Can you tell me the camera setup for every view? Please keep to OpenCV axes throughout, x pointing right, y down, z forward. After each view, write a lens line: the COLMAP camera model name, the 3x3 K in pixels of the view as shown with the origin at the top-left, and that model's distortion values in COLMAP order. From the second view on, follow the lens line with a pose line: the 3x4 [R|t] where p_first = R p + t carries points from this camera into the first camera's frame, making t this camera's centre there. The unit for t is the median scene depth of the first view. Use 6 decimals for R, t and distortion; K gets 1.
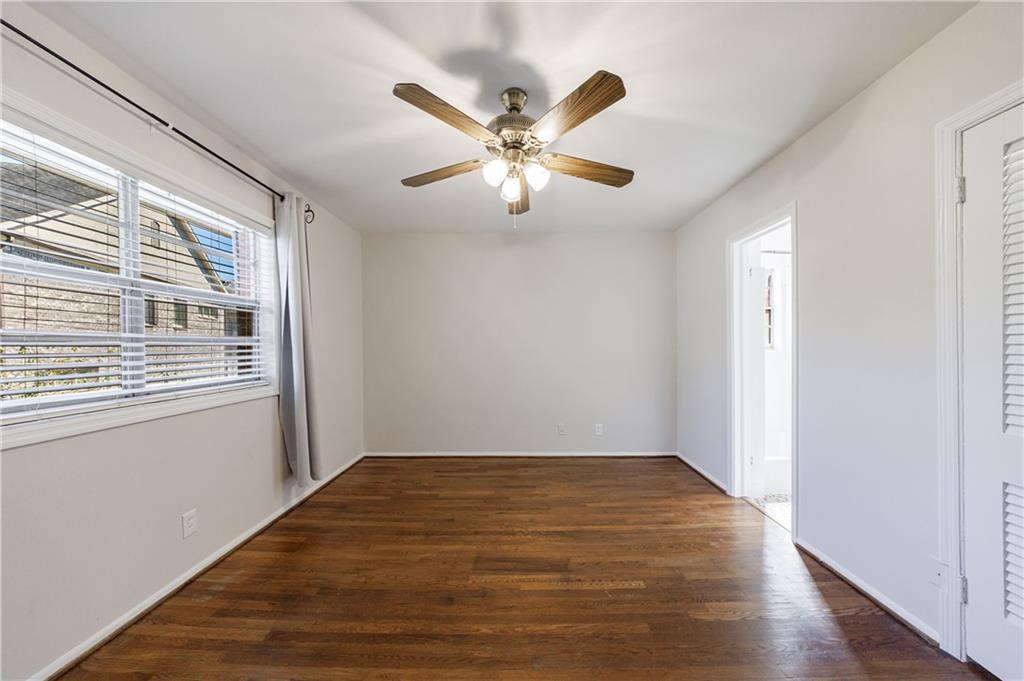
lens RADIAL K [[355.3, 0, 515.7], [0, 355.3, 349.8], [0, 0, 1]] dist [0.000279, -0.000315]
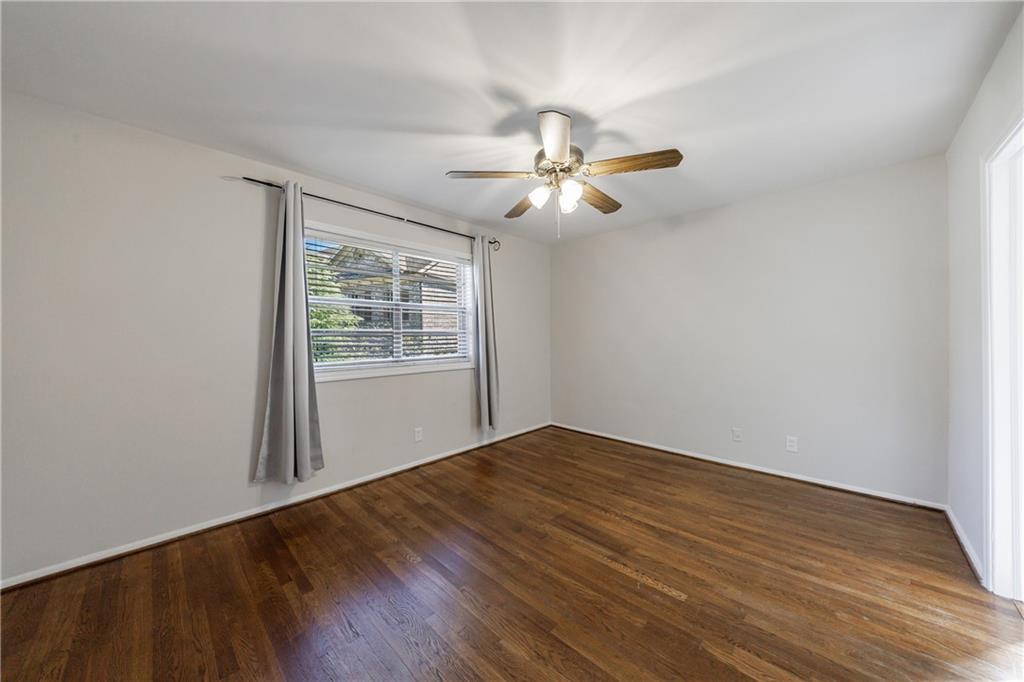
lens RADIAL K [[346.2, 0, 512.0], [0, 346.2, 341.0], [0, 0, 1]] dist [-0.000345, -0.000210]
pose [[0.730037, 0.011916, -0.683304, 0.466857], [-0.010368, 0.999926, 0.006361, -0.002265], [0.683329, 0.002441, 0.730106, 0.031994]]
